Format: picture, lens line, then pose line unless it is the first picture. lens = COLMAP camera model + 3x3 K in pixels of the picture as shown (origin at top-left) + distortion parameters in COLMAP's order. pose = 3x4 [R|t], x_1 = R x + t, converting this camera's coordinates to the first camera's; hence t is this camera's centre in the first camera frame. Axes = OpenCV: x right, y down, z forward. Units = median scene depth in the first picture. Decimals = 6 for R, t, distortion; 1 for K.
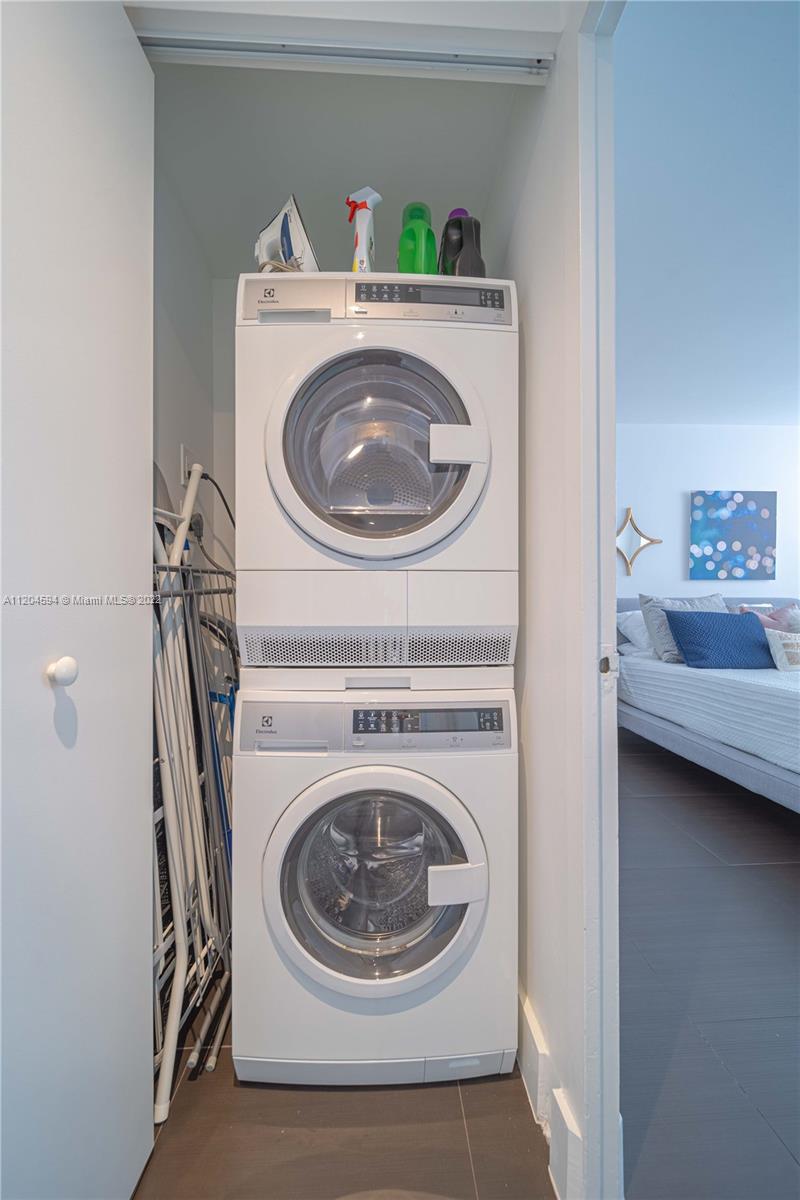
lens RADIAL K [[427.9, 0, 401.3], [0, 427.9, 602.8], [0, 0, 1]] dist [0.000110, -0.000036]
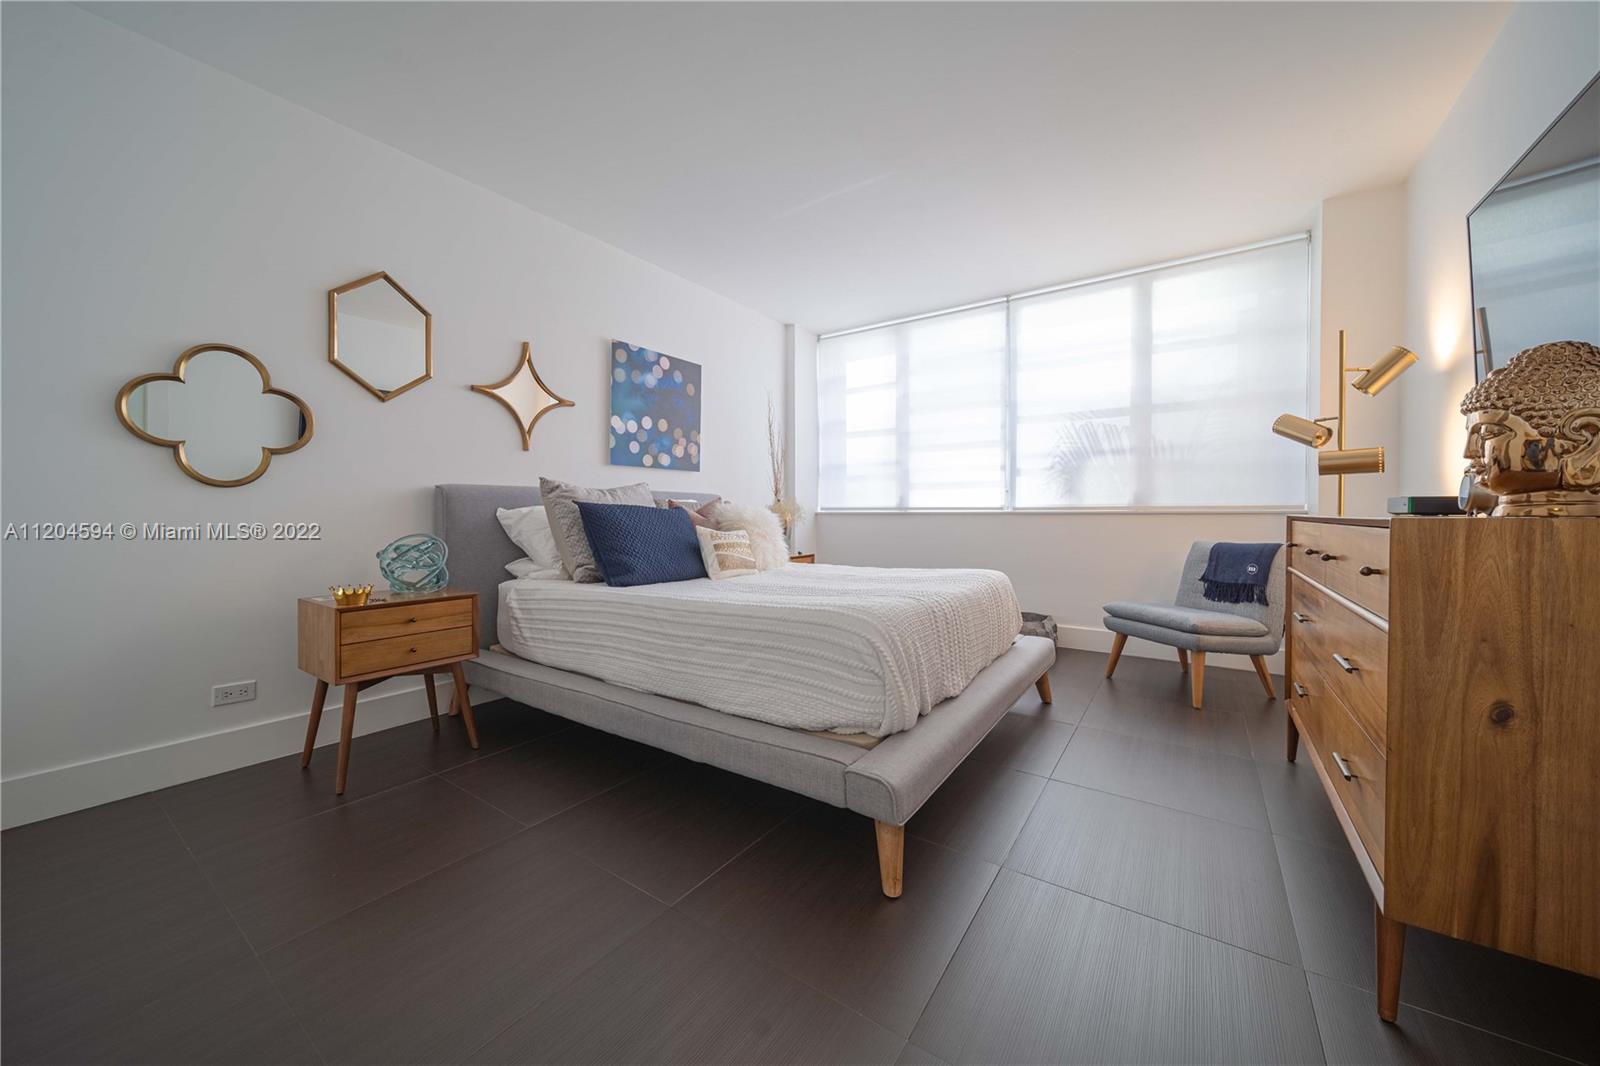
lens RADIAL K [[575.0, 0, 798.0], [0, 575.0, 513.0], [0, 0, 1]] dist [0.000042, -0.000013]
pose [[0.612012, 0.000612, 0.790848, 0.115917], [-0.000900, 1.000000, -0.000078, 0.028987], [-0.790848, -0.000664, 0.612013, 0.178841]]
